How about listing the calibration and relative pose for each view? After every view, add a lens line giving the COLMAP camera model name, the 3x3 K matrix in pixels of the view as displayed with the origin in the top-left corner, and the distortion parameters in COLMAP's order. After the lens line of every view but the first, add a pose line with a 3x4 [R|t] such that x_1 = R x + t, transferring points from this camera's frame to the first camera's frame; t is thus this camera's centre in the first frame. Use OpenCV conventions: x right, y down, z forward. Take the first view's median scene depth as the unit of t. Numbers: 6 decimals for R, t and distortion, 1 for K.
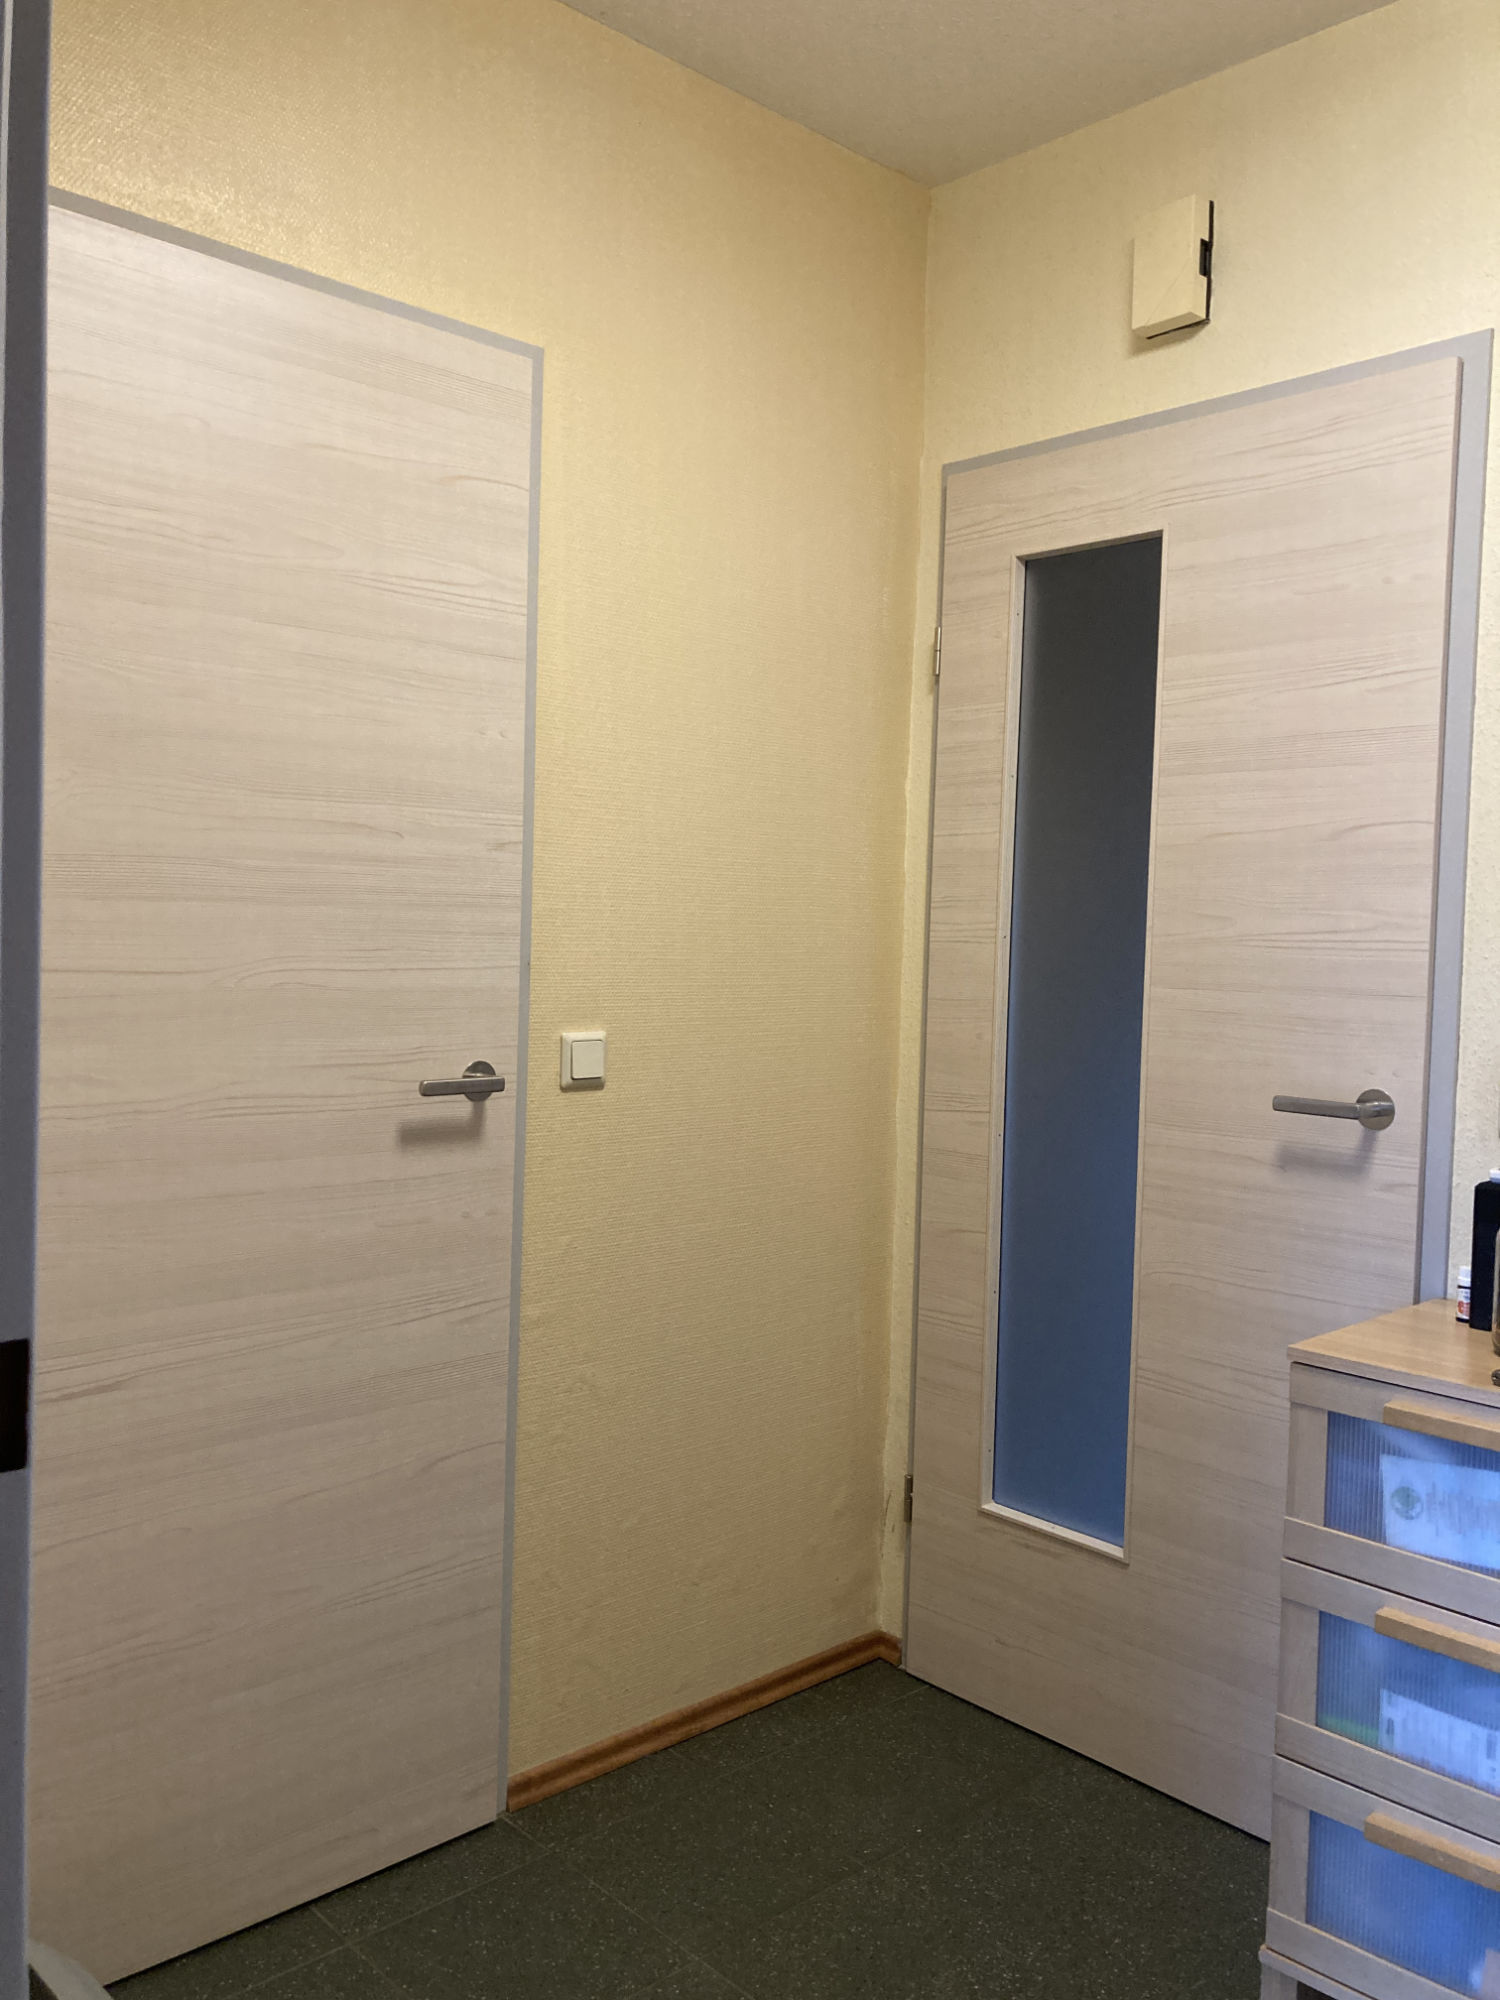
lens RADIAL K [[1627.6, 0, 743.6], [0, 1627.6, 997.6], [0, 0, 1]] dist [0.032032, -0.230655]
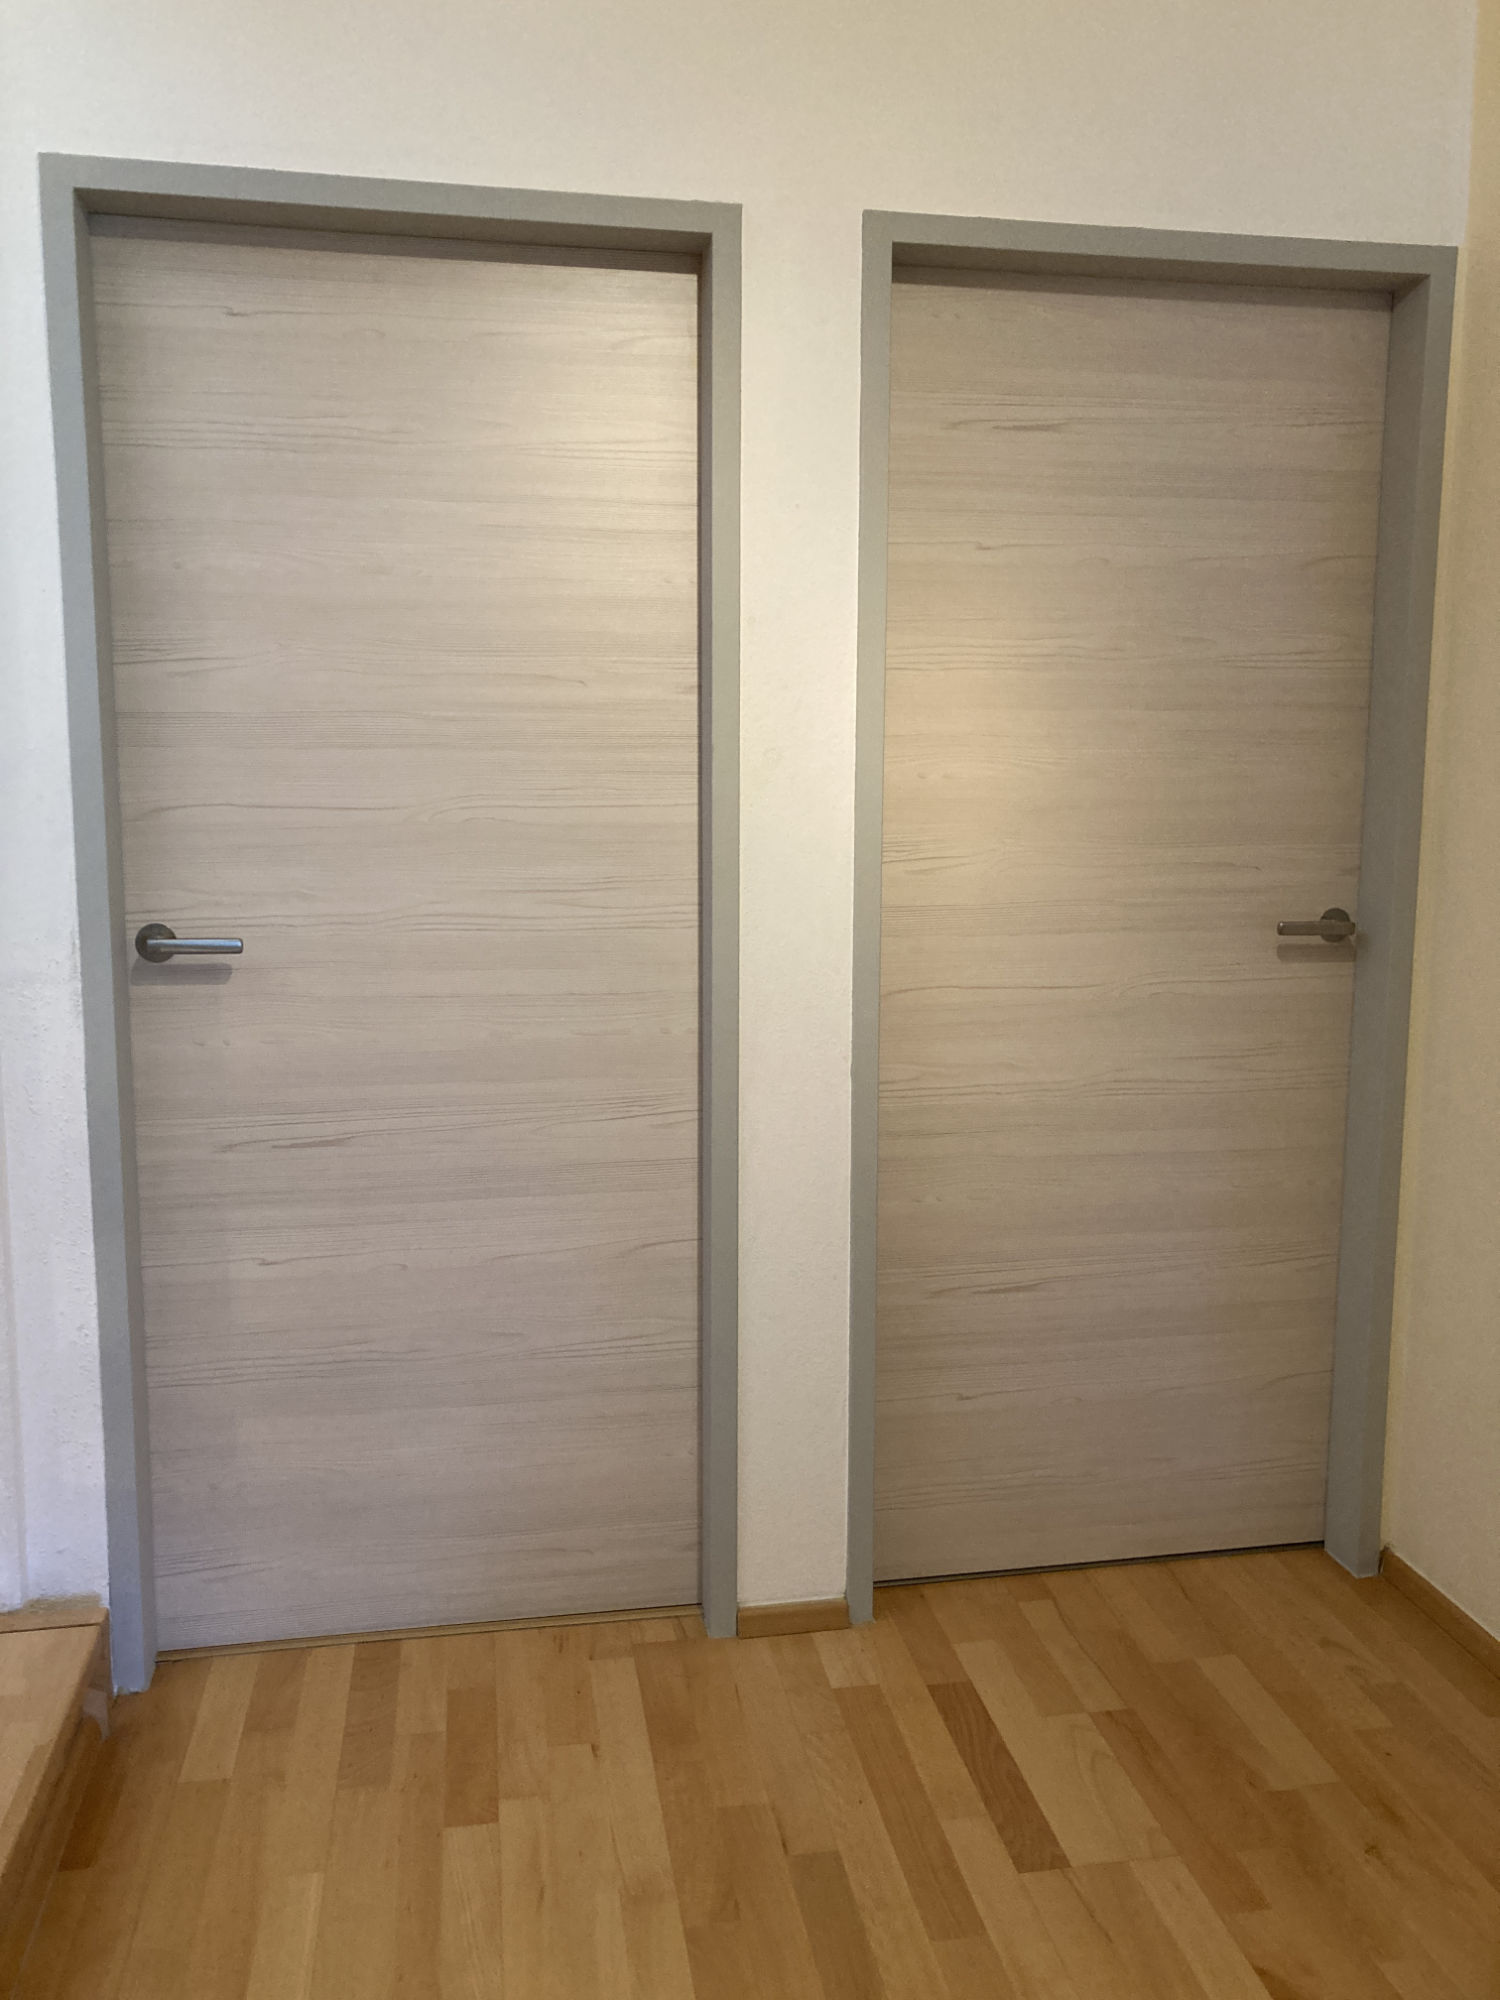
lens RADIAL K [[1627.6, 0, 743.6], [0, 1627.6, 997.6], [0, 0, 1]] dist [0.032032, -0.230655]
pose [[0.835980, 0.062959, -0.545137, 0.501995], [-0.007548, 0.994622, 0.103295, -0.002726], [0.548709, -0.082238, 0.831959, 0.126450]]
